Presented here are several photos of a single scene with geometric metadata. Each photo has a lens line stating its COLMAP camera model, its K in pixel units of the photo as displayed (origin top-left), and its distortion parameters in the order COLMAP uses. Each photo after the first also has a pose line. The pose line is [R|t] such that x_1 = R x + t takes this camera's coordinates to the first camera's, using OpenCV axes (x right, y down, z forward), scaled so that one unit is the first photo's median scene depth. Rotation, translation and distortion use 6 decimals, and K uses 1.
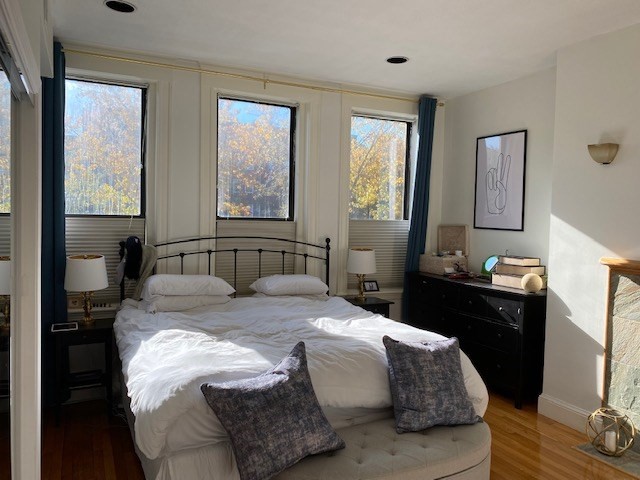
lens RADIAL K [[487.2, 0, 317.0], [0, 487.2, 240.8], [0, 0, 1]] dist [0.029486, -0.049078]
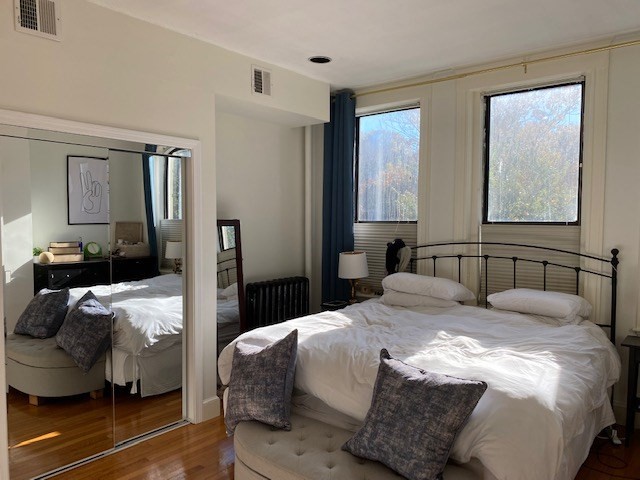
lens RADIAL K [[487.2, 0, 317.2], [0, 487.2, 238.7], [0, 0, 1]] dist [0.029486, -0.049078]
pose [[0.434566, 0.021661, -0.900380, 0.555921], [-0.041871, 0.999116, 0.003827, -0.005492], [0.899666, 0.036036, 0.435088, 0.302386]]
